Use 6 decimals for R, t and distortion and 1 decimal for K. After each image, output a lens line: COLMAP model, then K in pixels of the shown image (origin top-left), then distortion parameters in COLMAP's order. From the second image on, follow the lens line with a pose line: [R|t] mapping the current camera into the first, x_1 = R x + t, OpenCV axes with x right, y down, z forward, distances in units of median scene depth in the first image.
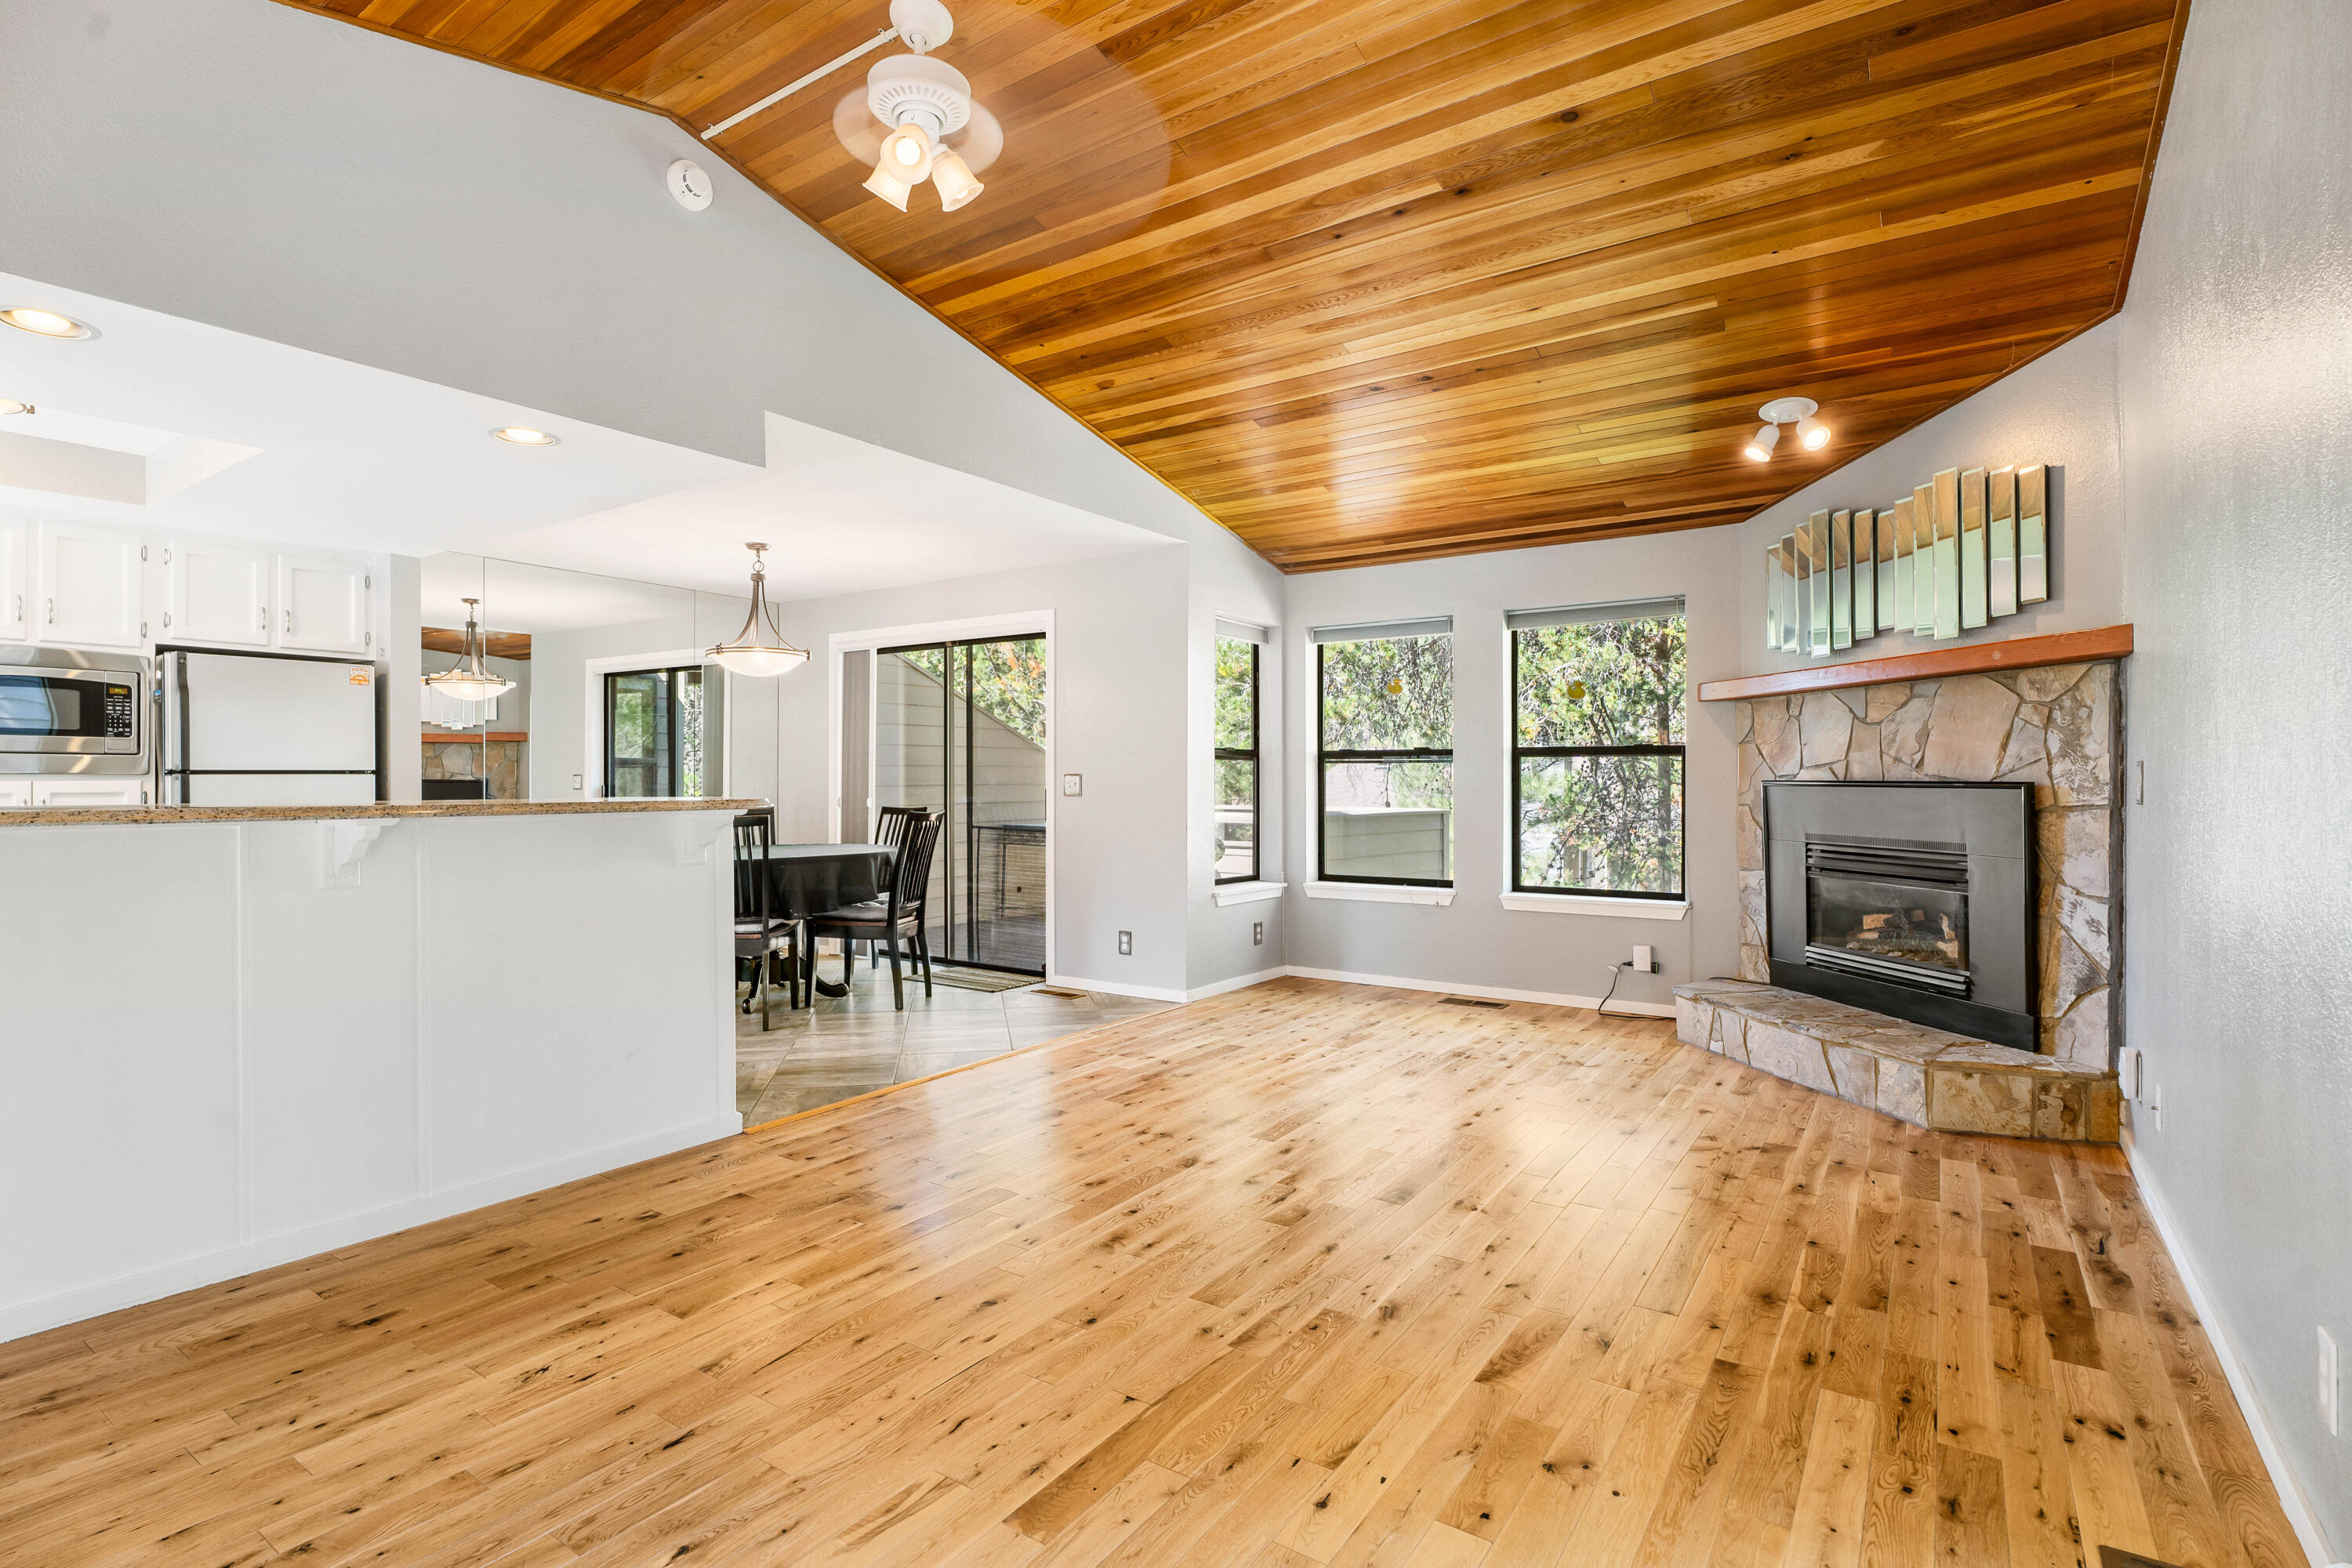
lens RADIAL K [[1139.1, 0, 1171.1], [0, 1139.1, 777.1], [0, 0, 1]] dist [-0.001719, 0.000029]
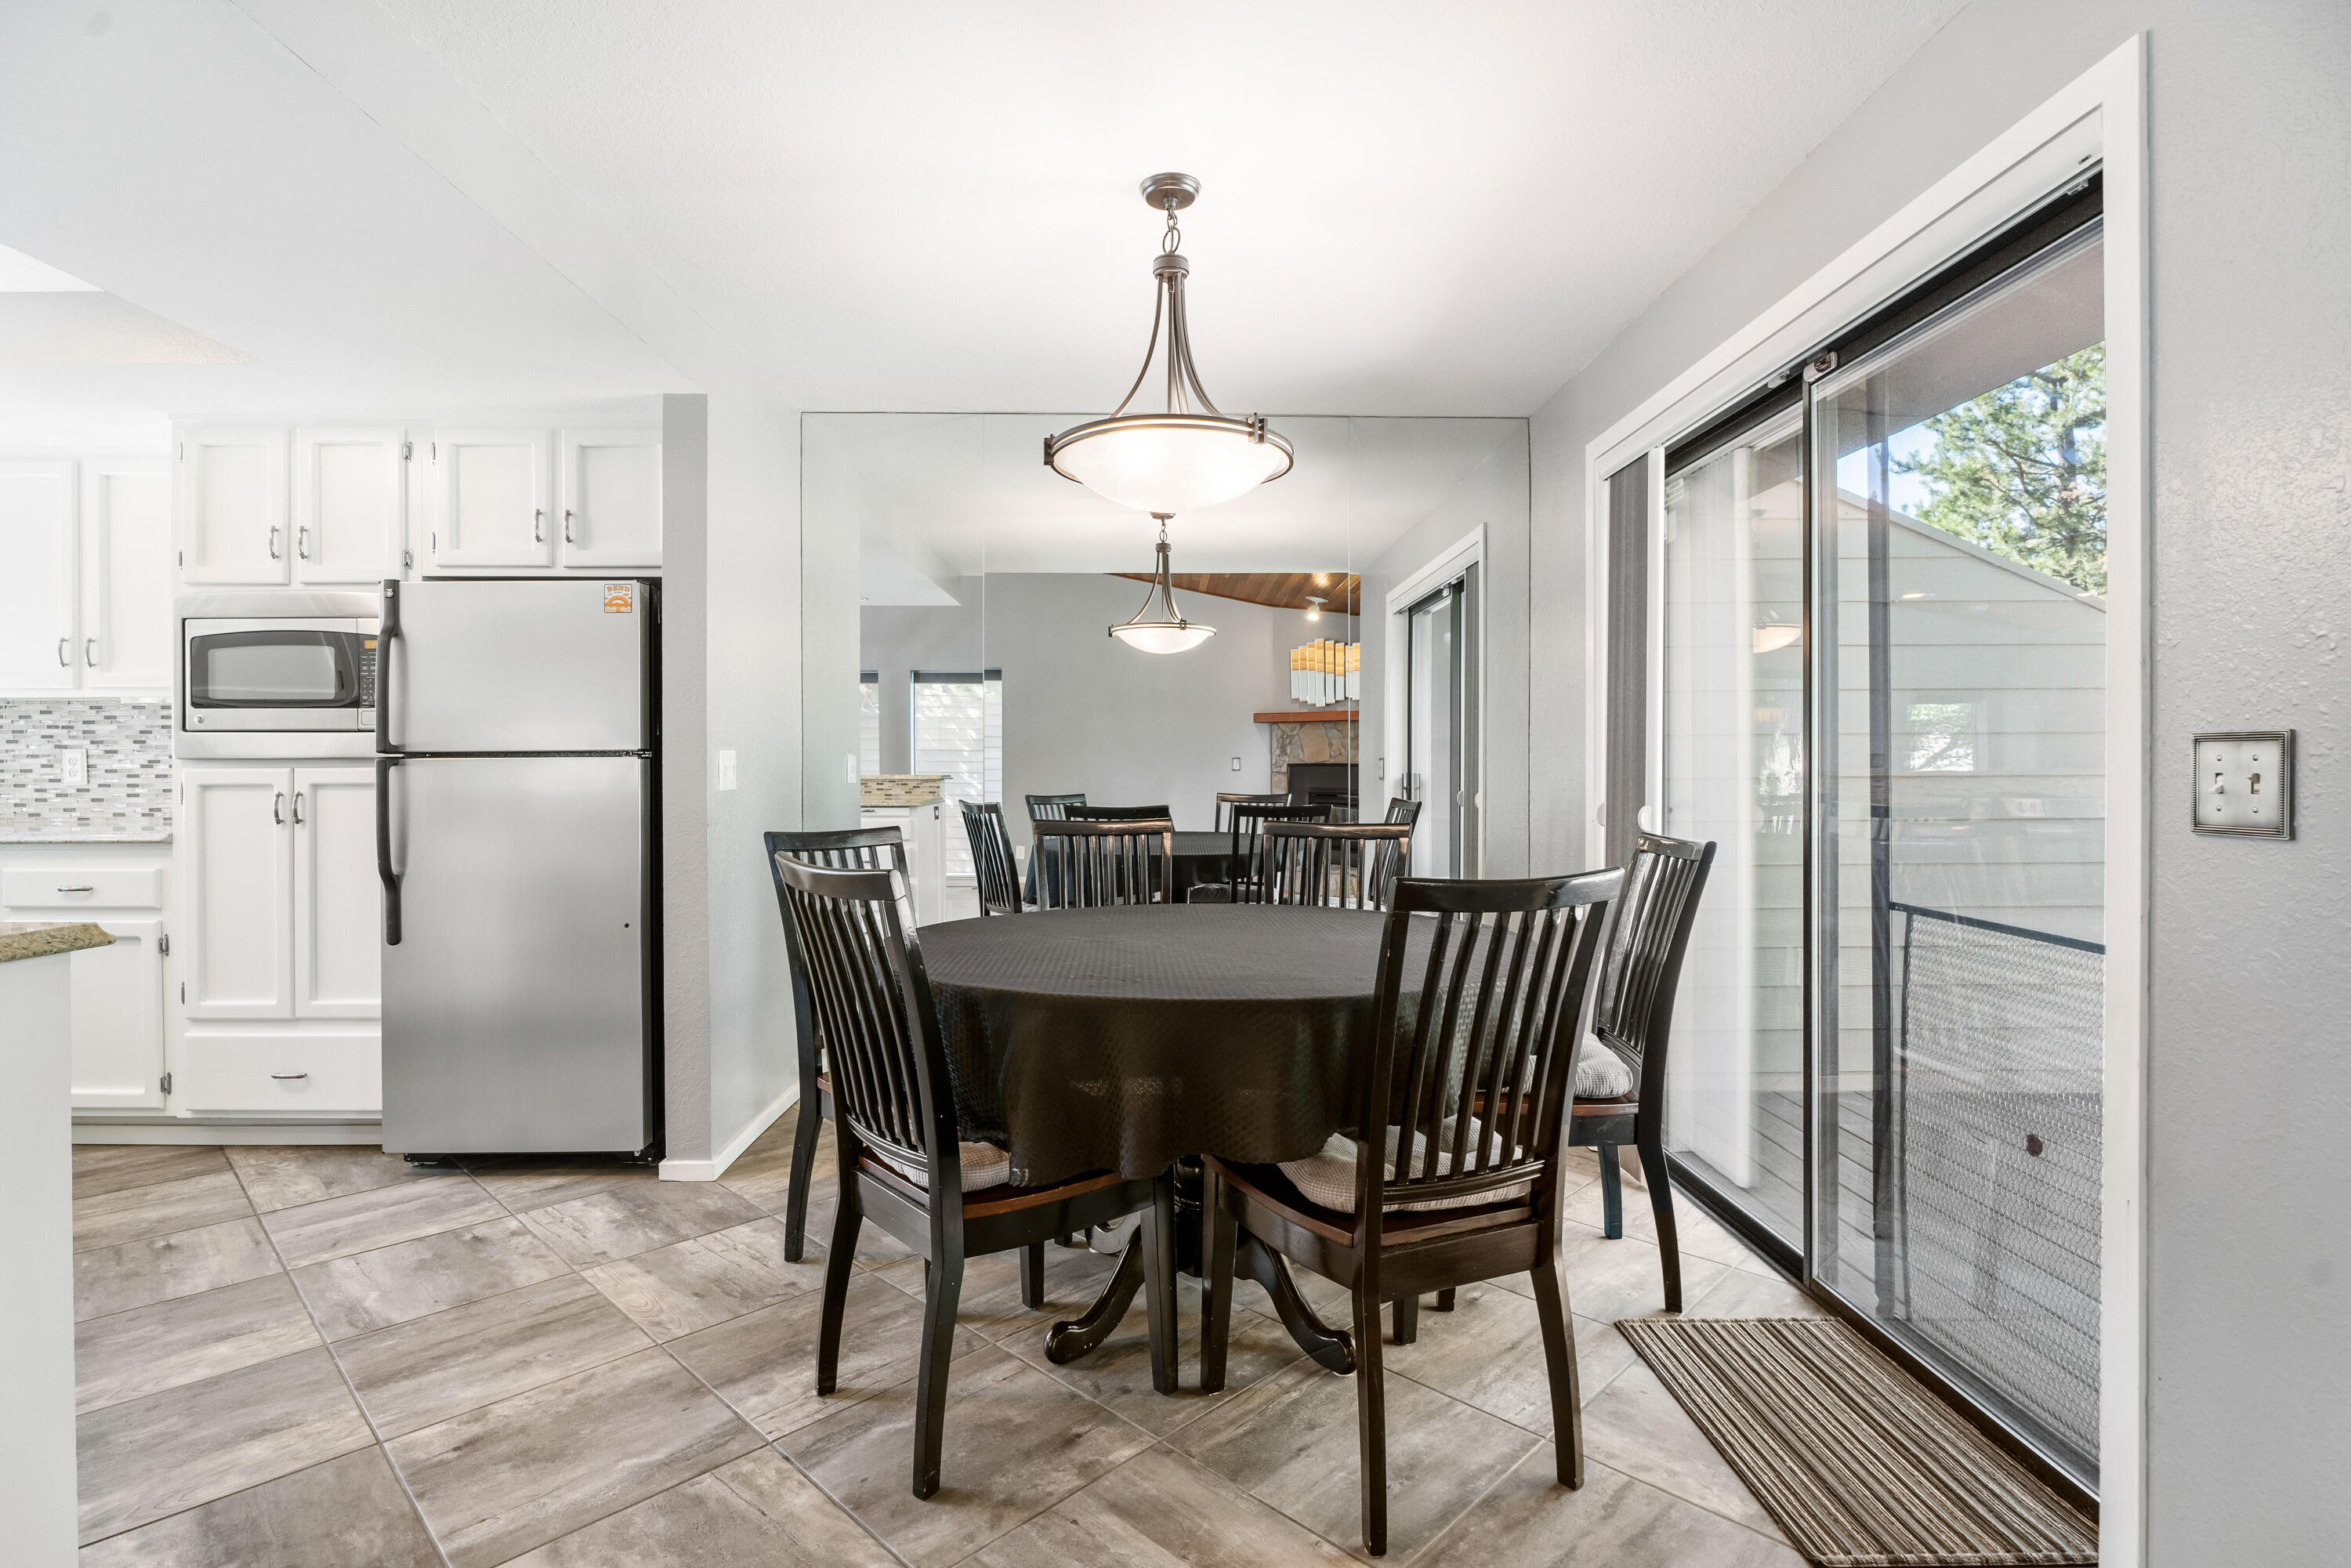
lens RADIAL K [[1138.5, 0, 1161.4], [0, 1138.5, 774.8], [0, 0, 1]] dist [-0.001719, 0.000029]
pose [[0.566953, 0.003722, -0.823742, -0.029407], [0.002650, 0.999976, 0.006342, 0.004046], [0.823746, -0.005779, 0.566930, 0.823358]]
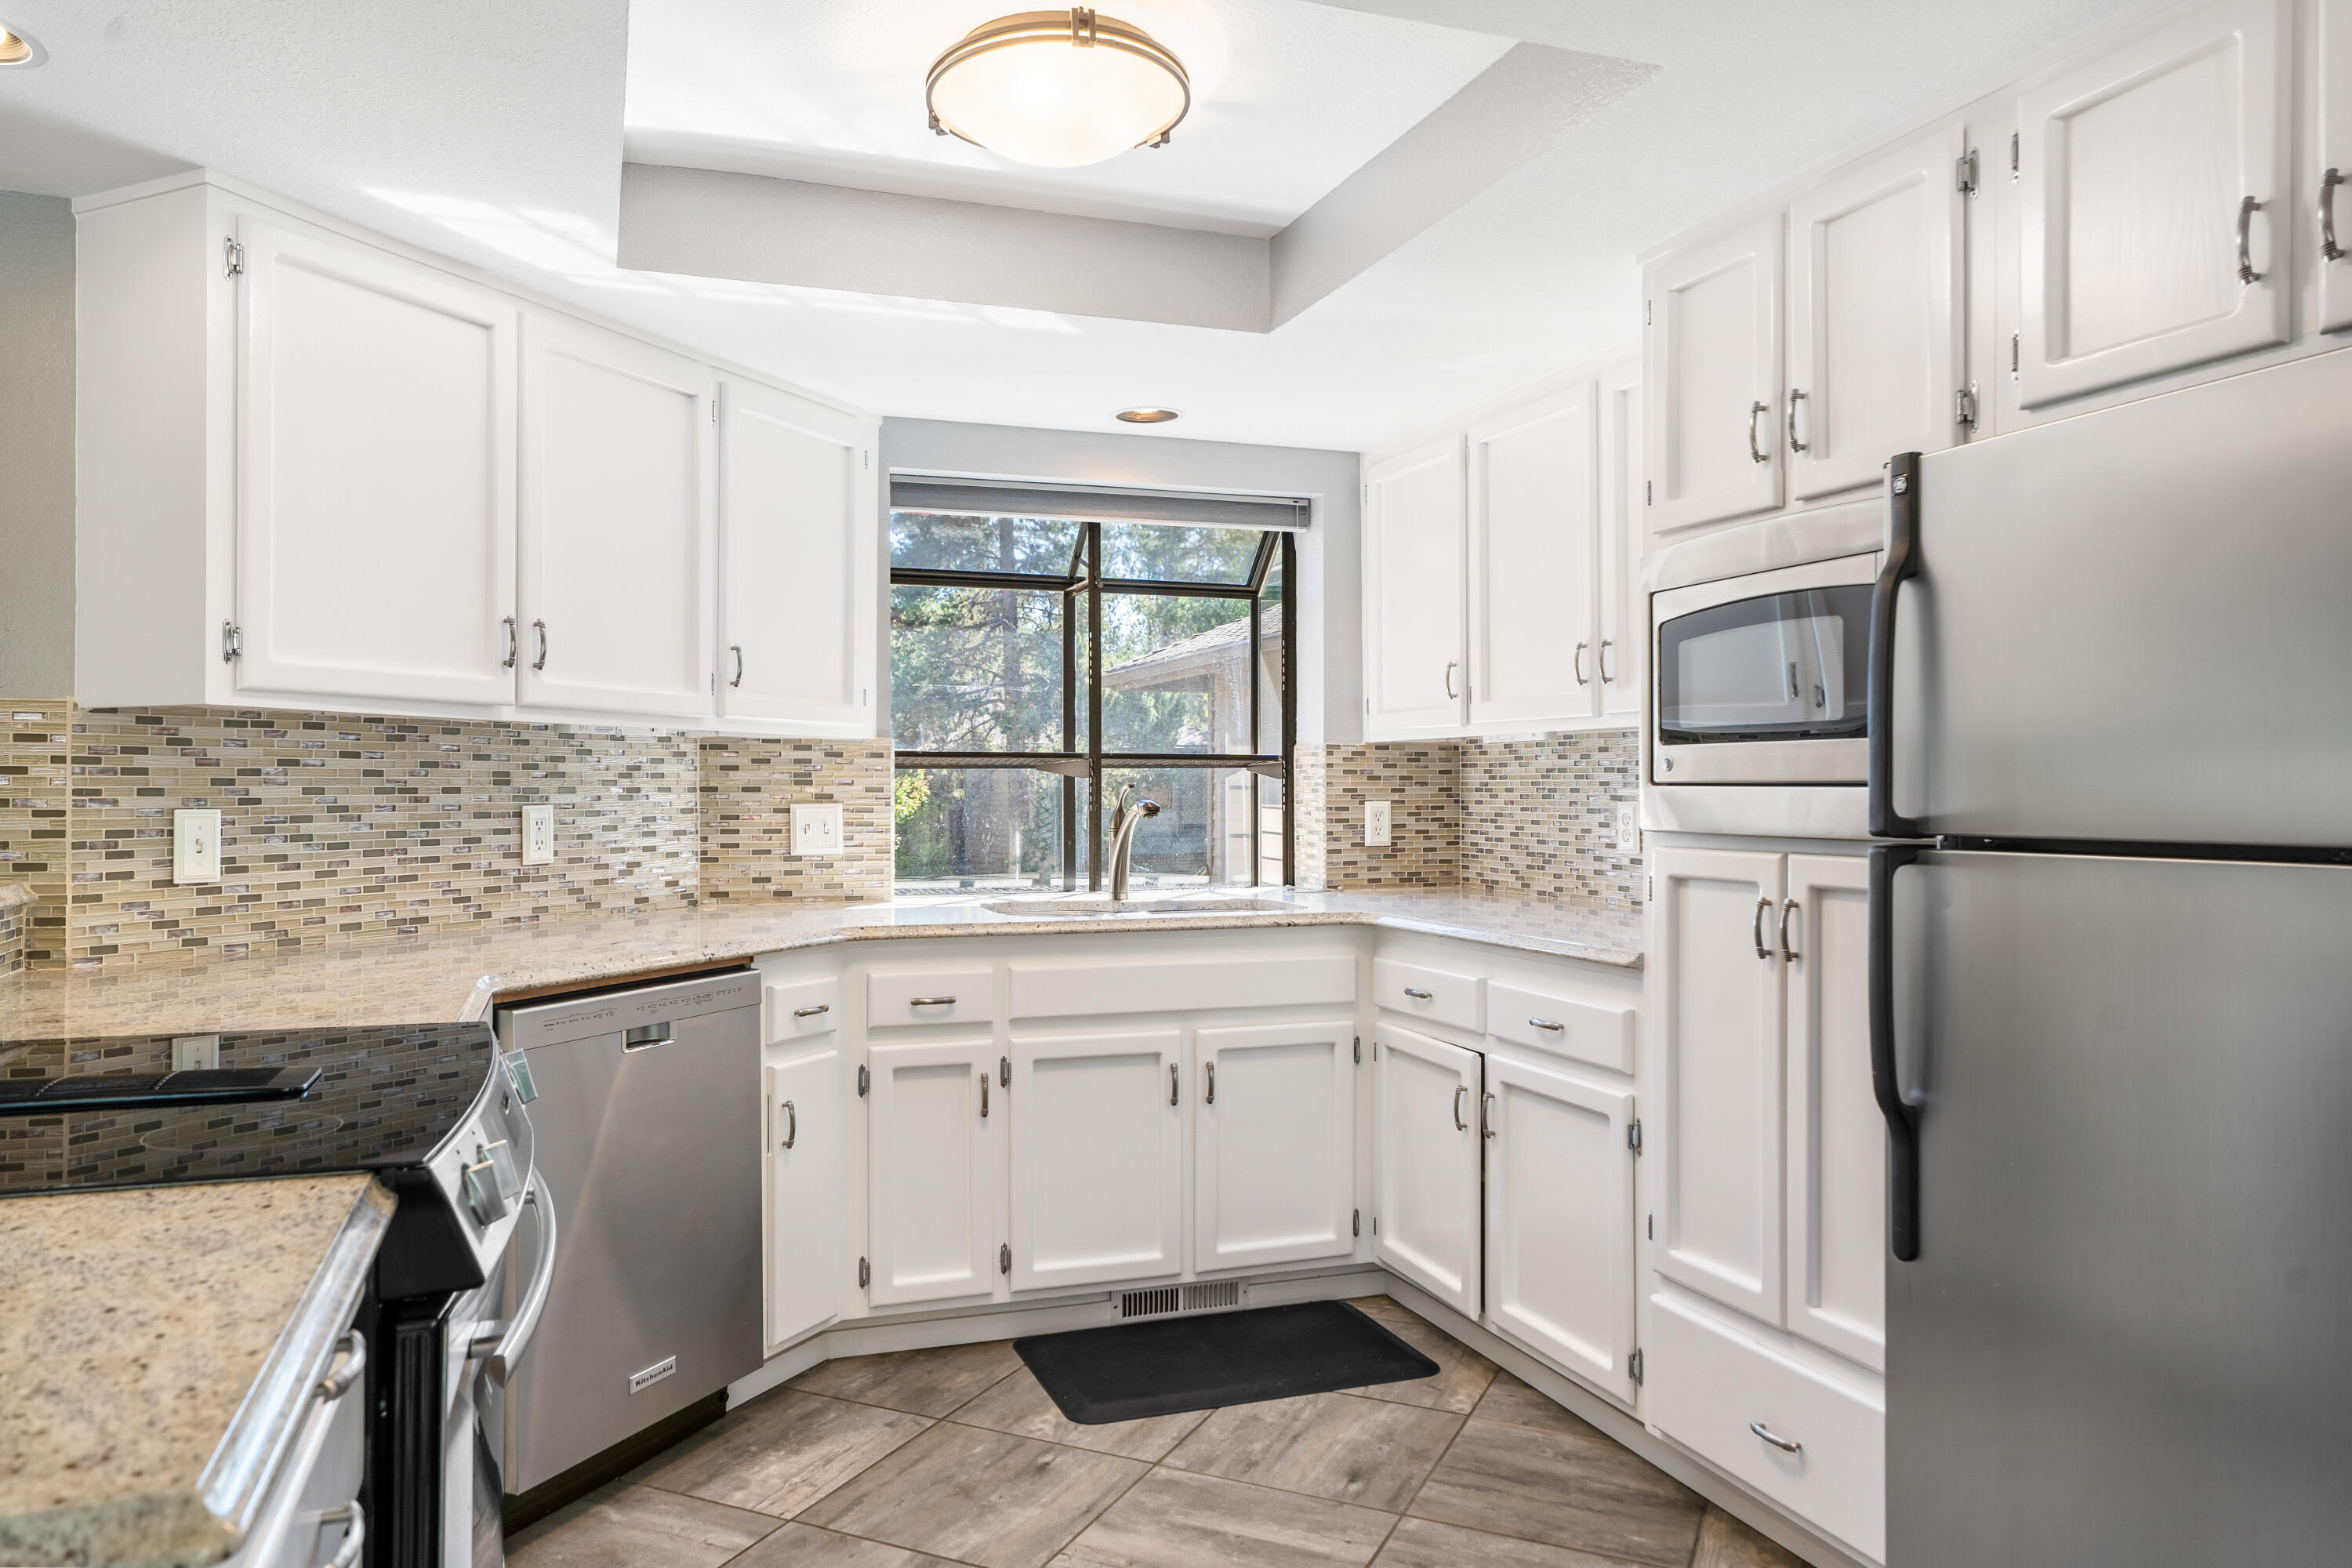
lens RADIAL K [[1567.8, 0, 1170.0], [0, 1567.8, 779.3], [0, 0, 1]] dist [0.005377, 0.002740]
pose [[-0.578606, -0.006649, -0.815580, -0.324279], [-0.004396, 0.999978, -0.005033, -0.014463], [0.815595, 0.000673, -0.578622, 0.897917]]
